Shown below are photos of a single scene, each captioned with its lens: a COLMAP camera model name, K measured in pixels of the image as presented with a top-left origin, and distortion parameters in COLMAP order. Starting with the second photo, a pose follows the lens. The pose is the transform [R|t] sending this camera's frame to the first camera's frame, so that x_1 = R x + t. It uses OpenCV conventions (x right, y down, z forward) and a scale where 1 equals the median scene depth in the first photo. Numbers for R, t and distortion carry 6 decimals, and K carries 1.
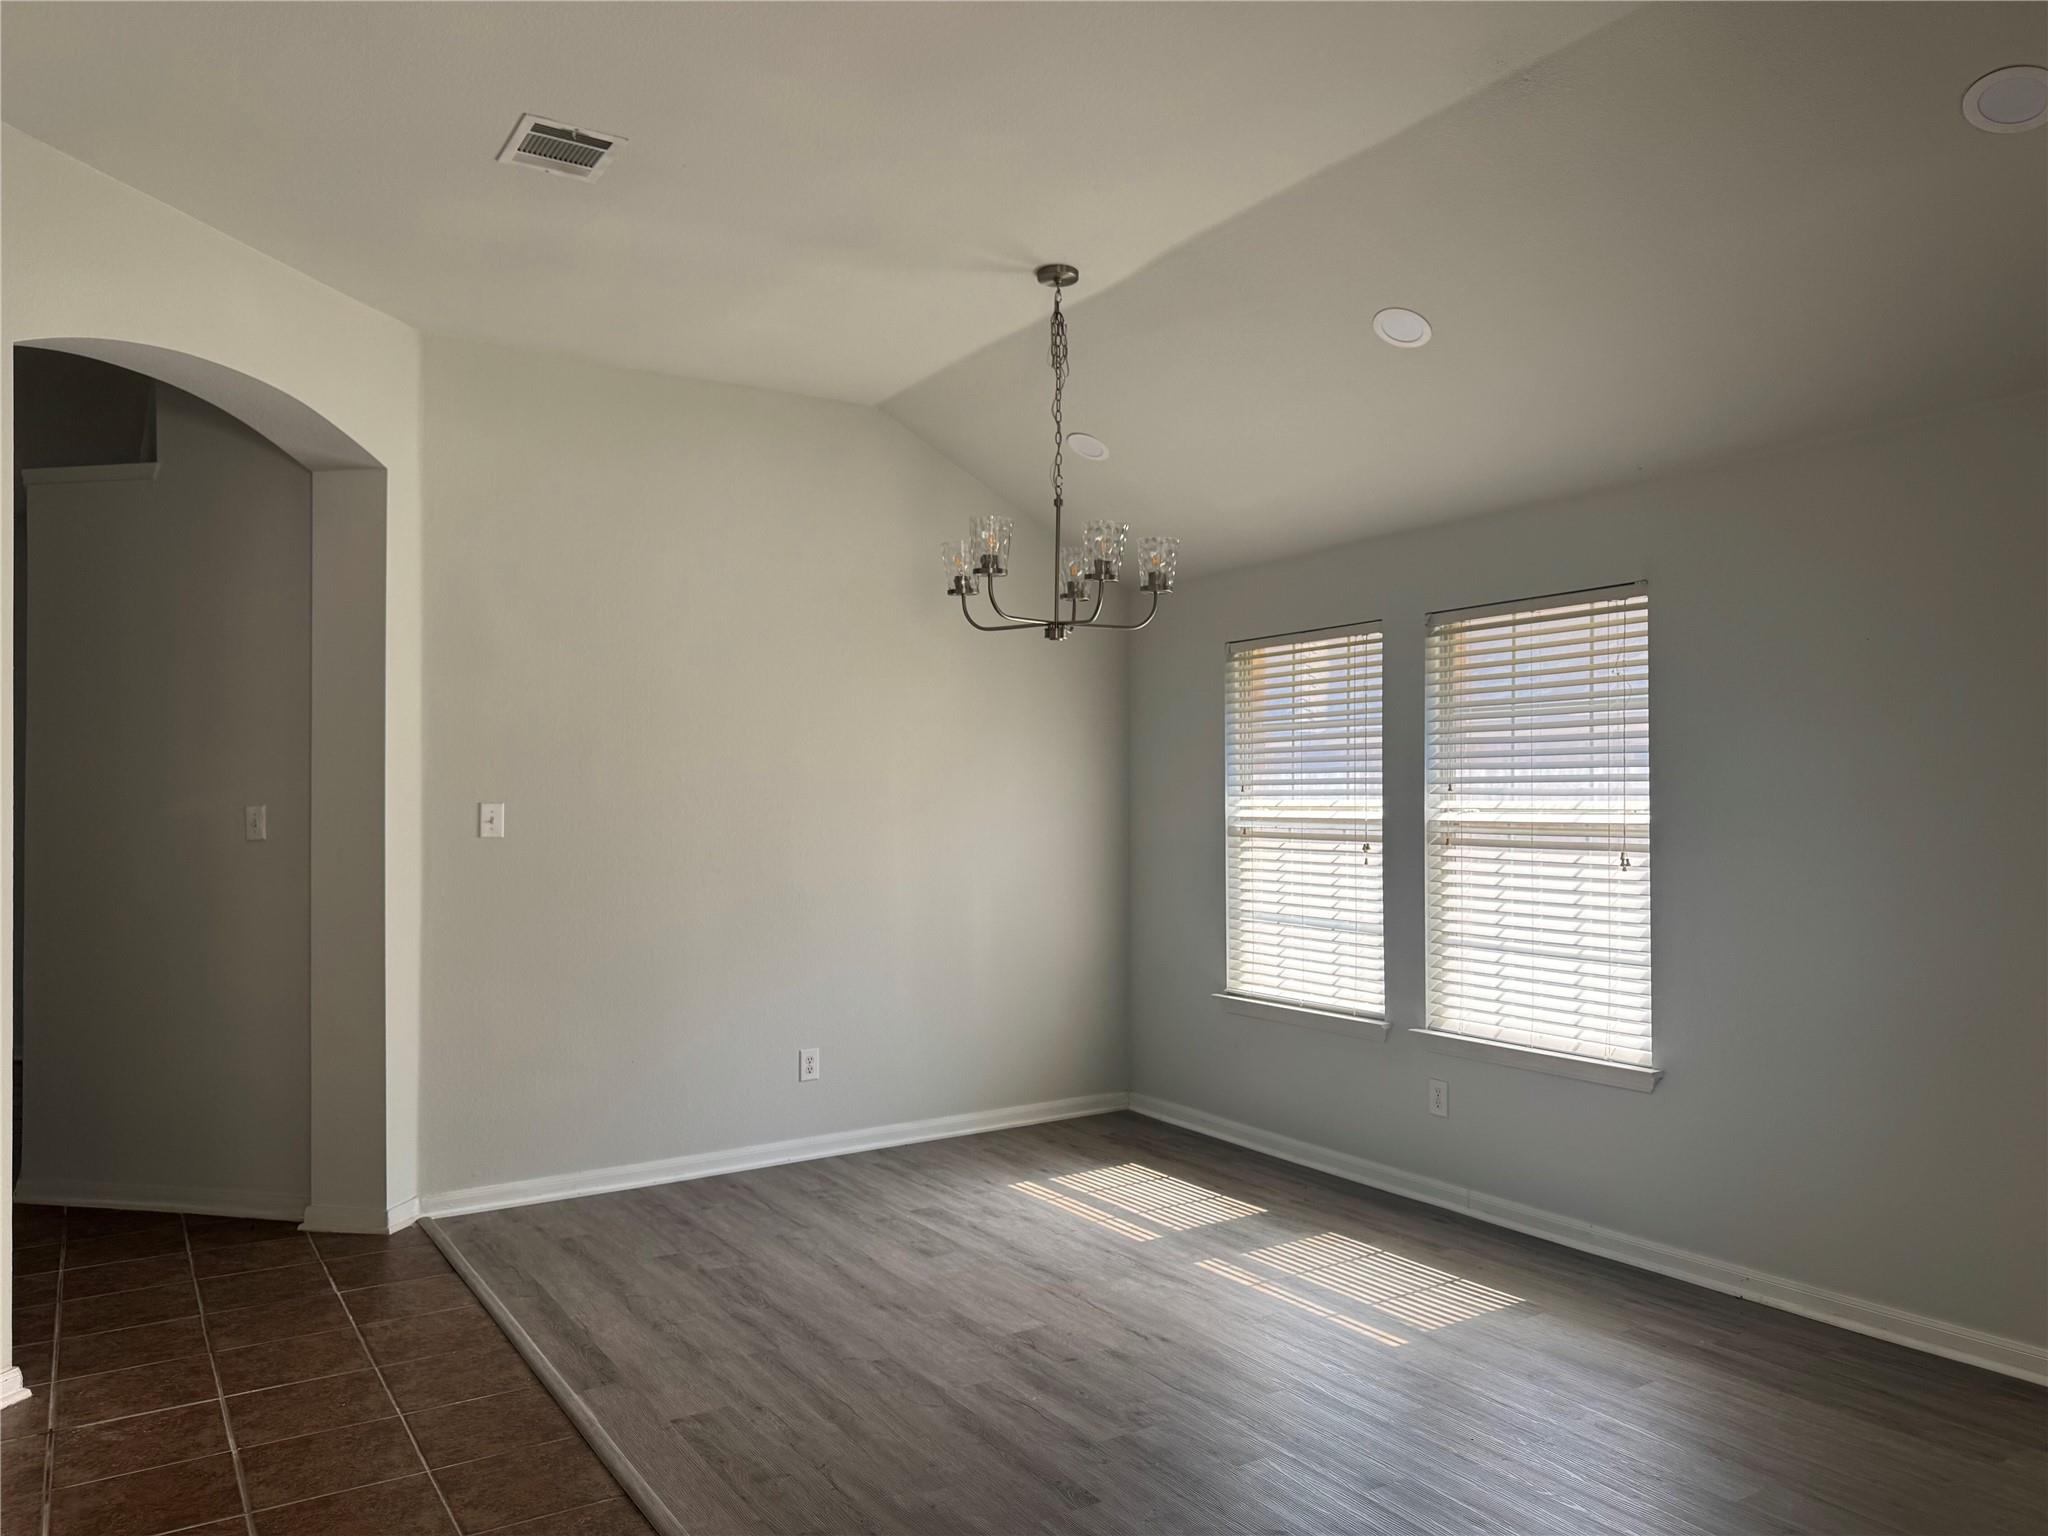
lens RADIAL K [[1410.1, 0, 1019.0], [0, 1410.1, 770.9], [0, 0, 1]] dist [0.008638, -0.001944]
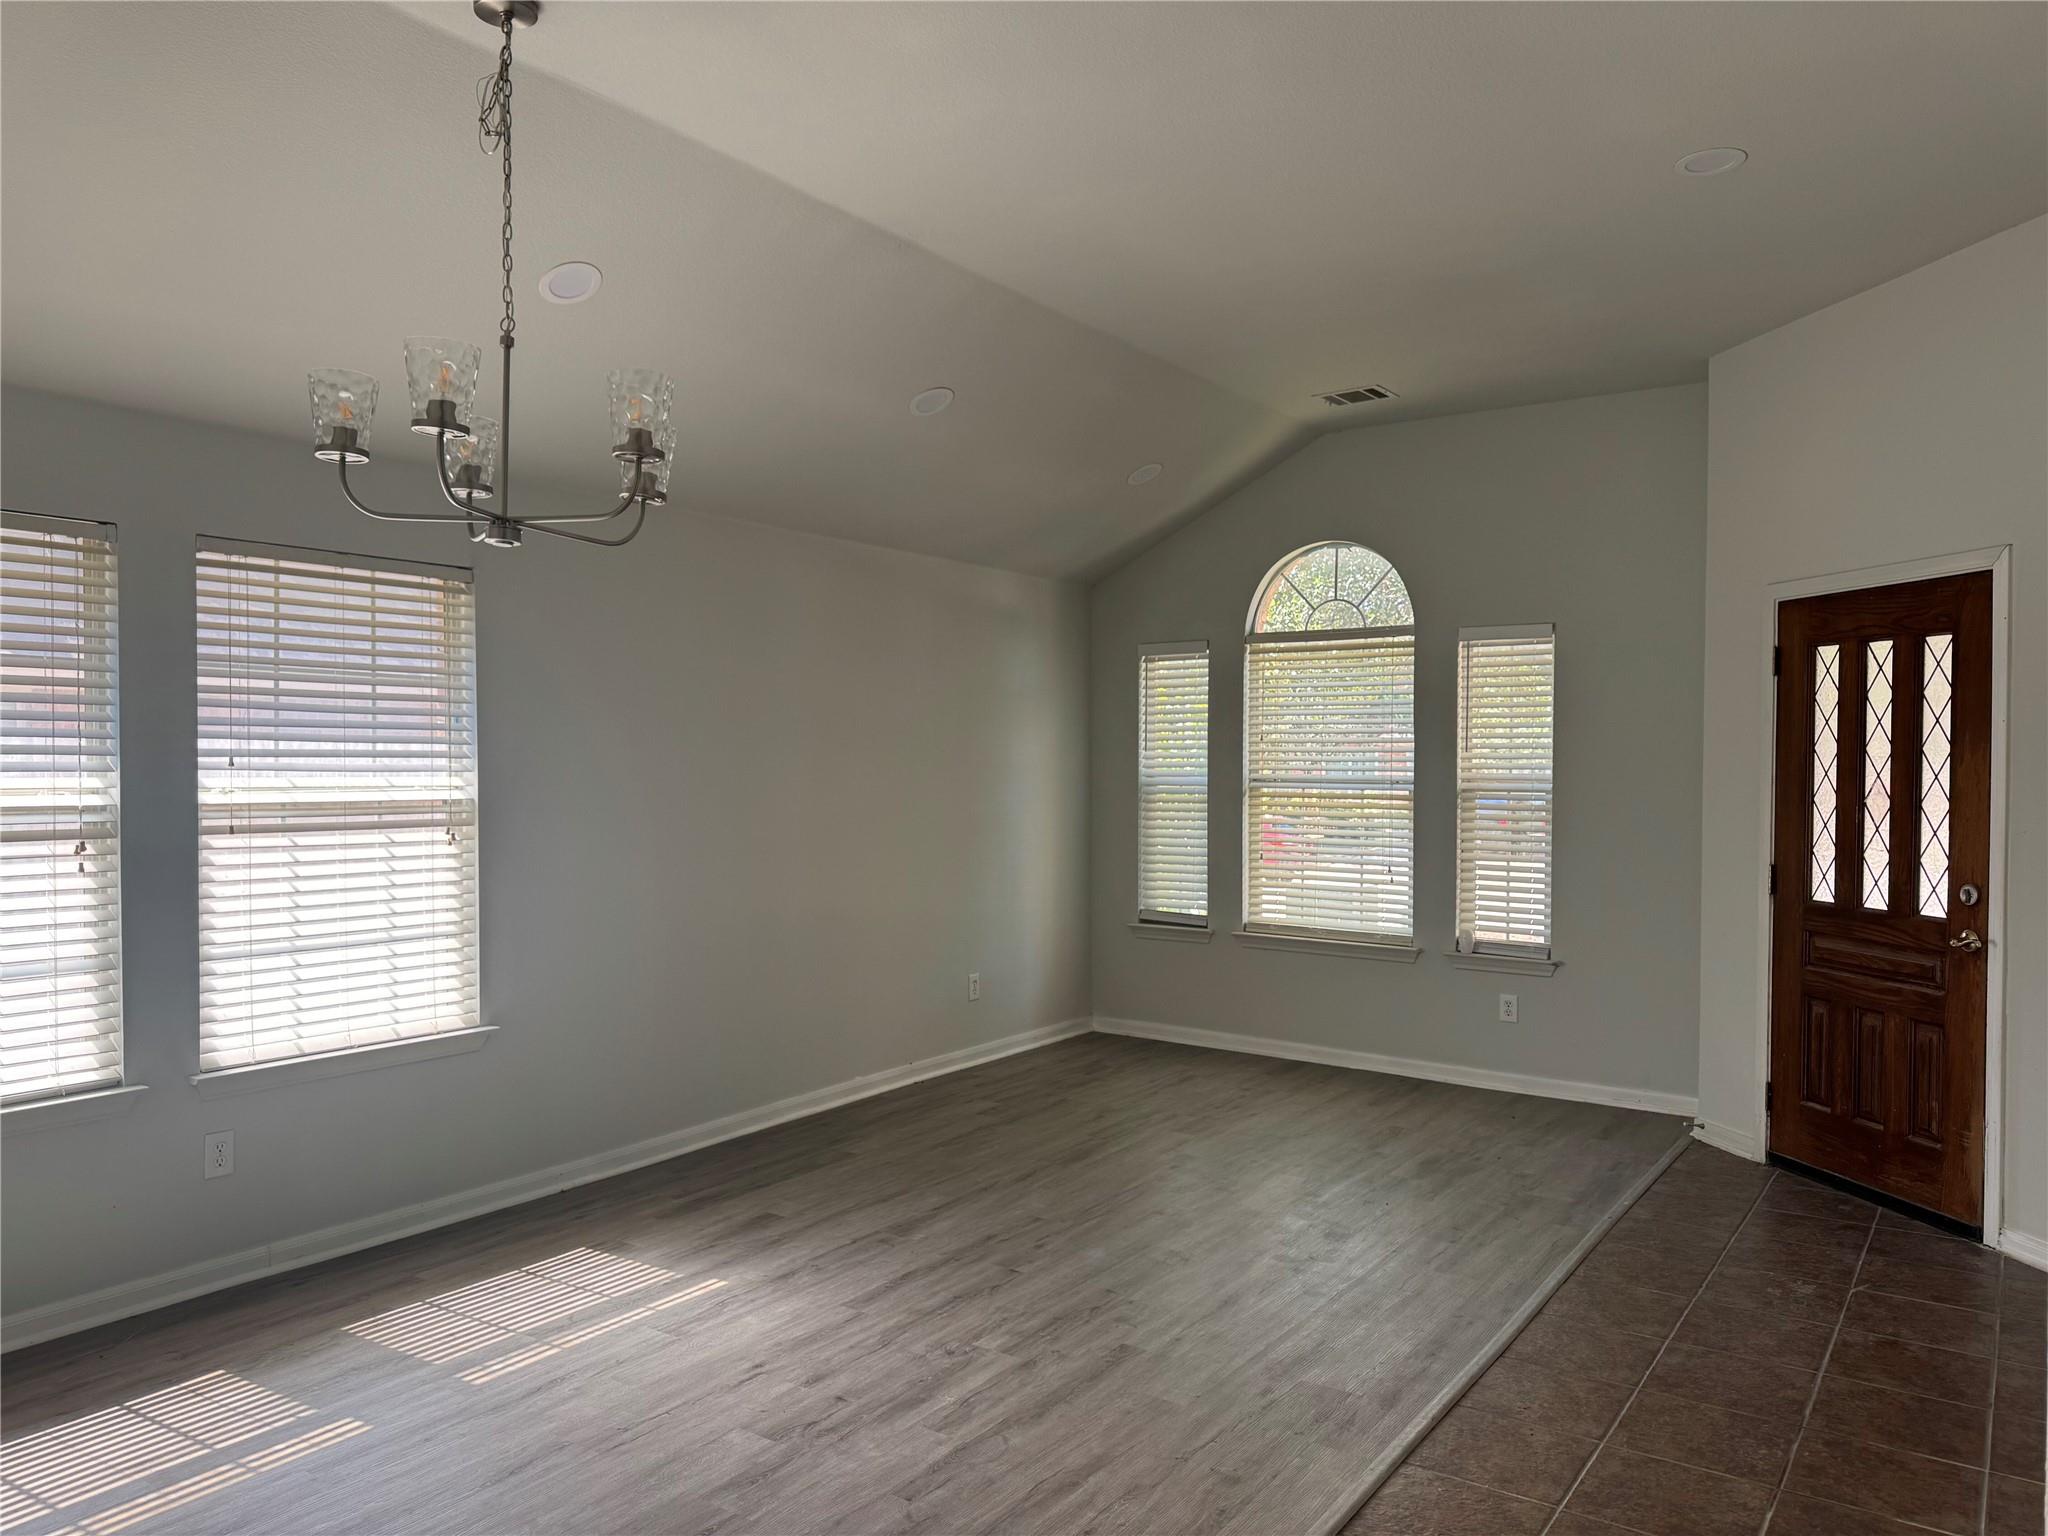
lens RADIAL K [[1410.1, 0, 1017.5], [0, 1410.1, 773.3], [0, 0, 1]] dist [0.008638, -0.001944]
pose [[-0.365223, -0.002446, 0.930917, -0.692536], [-0.019689, 0.999793, -0.005098, 0.015709], [-0.930712, -0.020191, -0.365196, 1.009327]]
